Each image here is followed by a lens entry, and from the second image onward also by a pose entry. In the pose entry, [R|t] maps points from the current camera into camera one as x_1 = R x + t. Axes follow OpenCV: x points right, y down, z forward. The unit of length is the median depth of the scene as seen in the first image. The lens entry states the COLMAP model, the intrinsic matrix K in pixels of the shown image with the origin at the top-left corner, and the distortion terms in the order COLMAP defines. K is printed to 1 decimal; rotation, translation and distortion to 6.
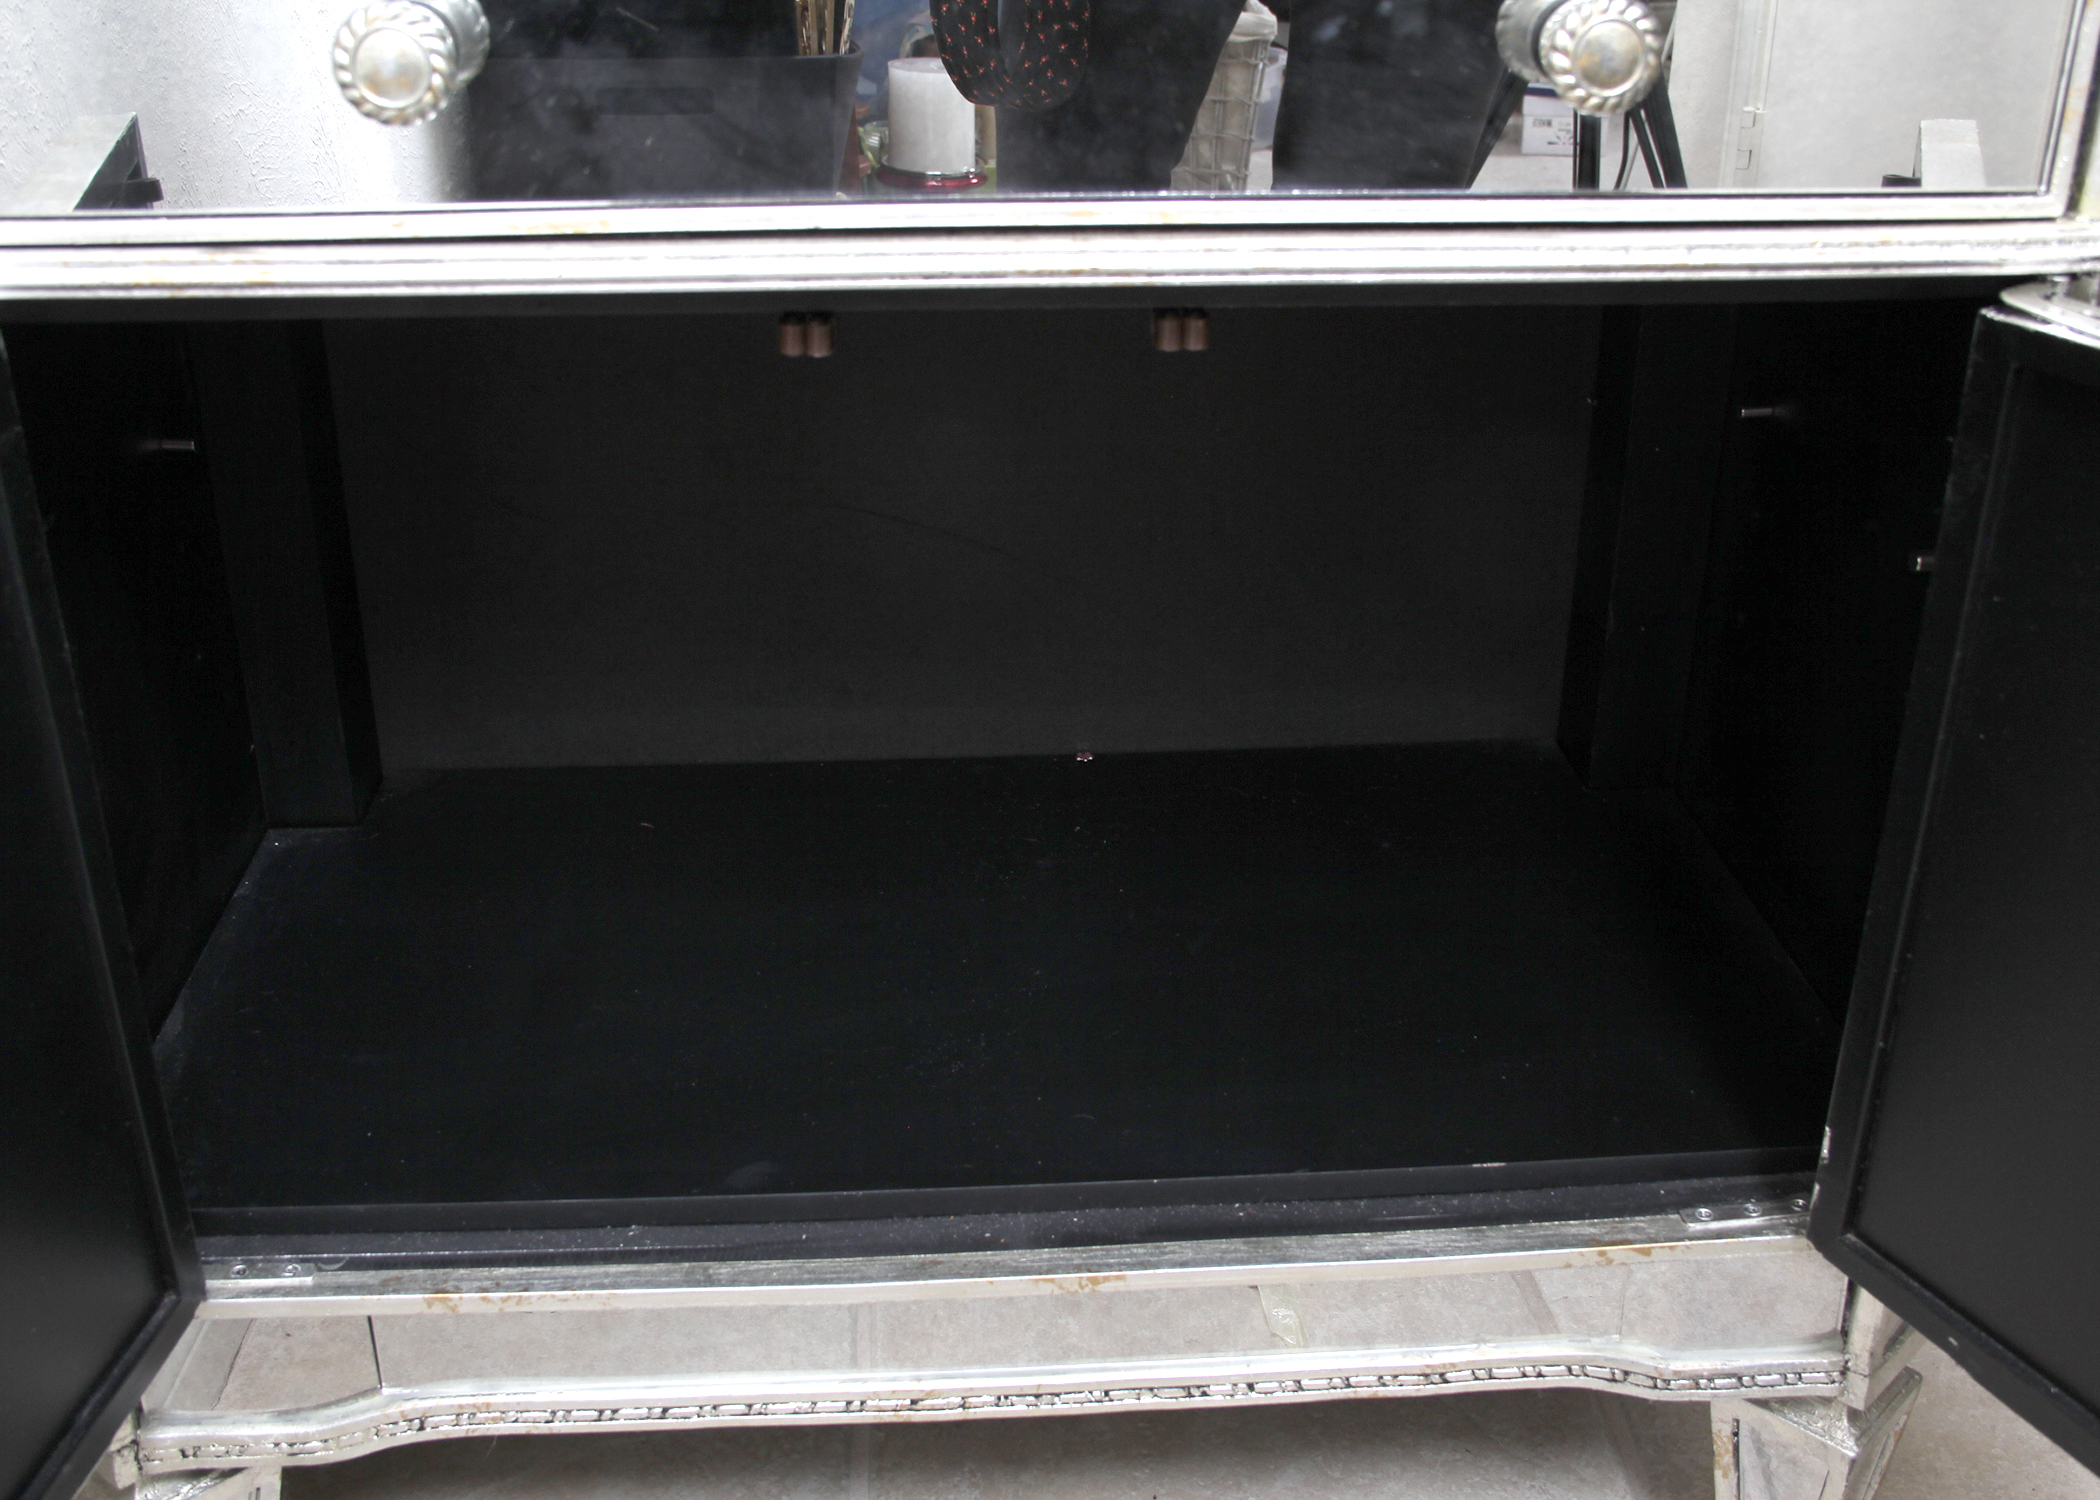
lens RADIAL K [[2286.4, 0, 1050.0], [0, 2286.4, 750.0], [0, 0, 1]] dist [-0.069169, 0.010474]
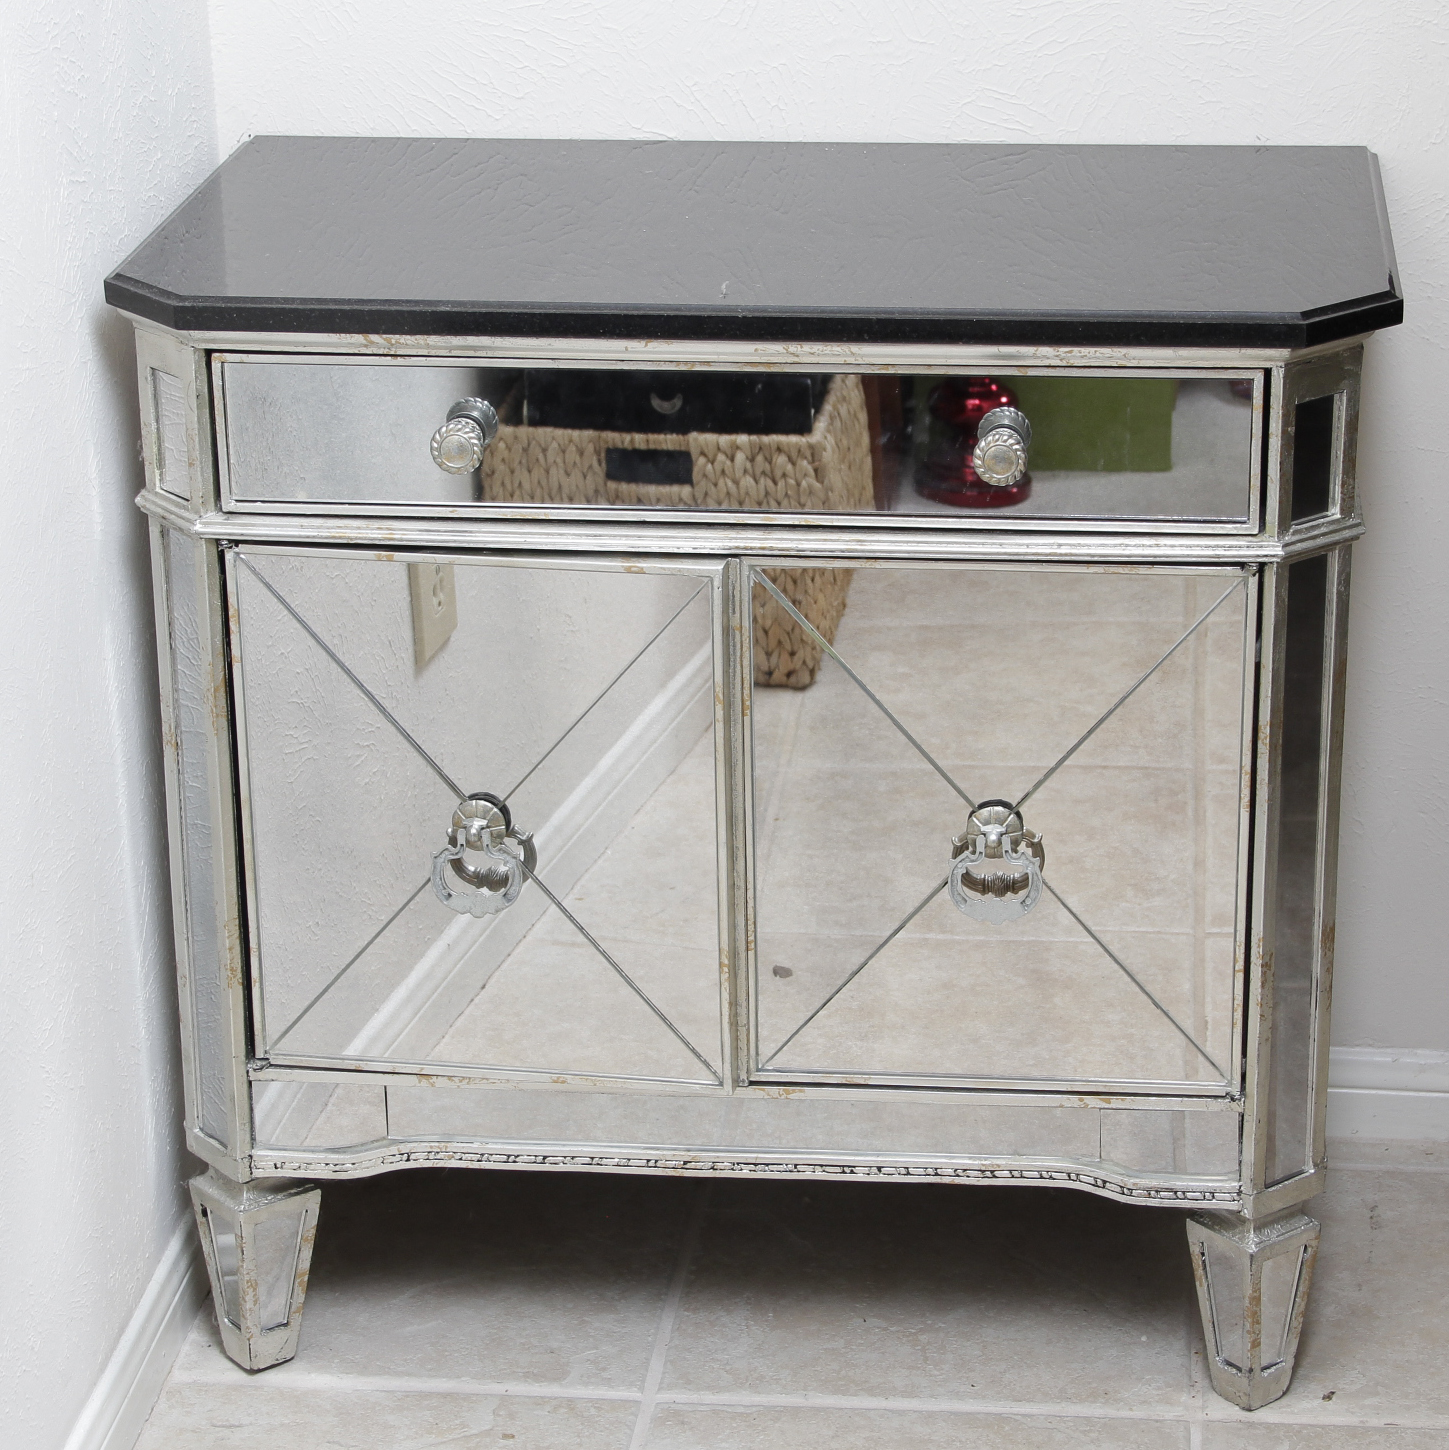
lens RADIAL K [[3989.6, 0, 739.7], [0, 3989.6, 725.3], [0, 0, 1]] dist [0.074946, 0.288183]
pose [[0.986587, 0.044915, -0.156936, 0.442248], [-0.058509, 0.994822, -0.083104, 0.202013], [0.152390, 0.091172, 0.984106, -2.018021]]
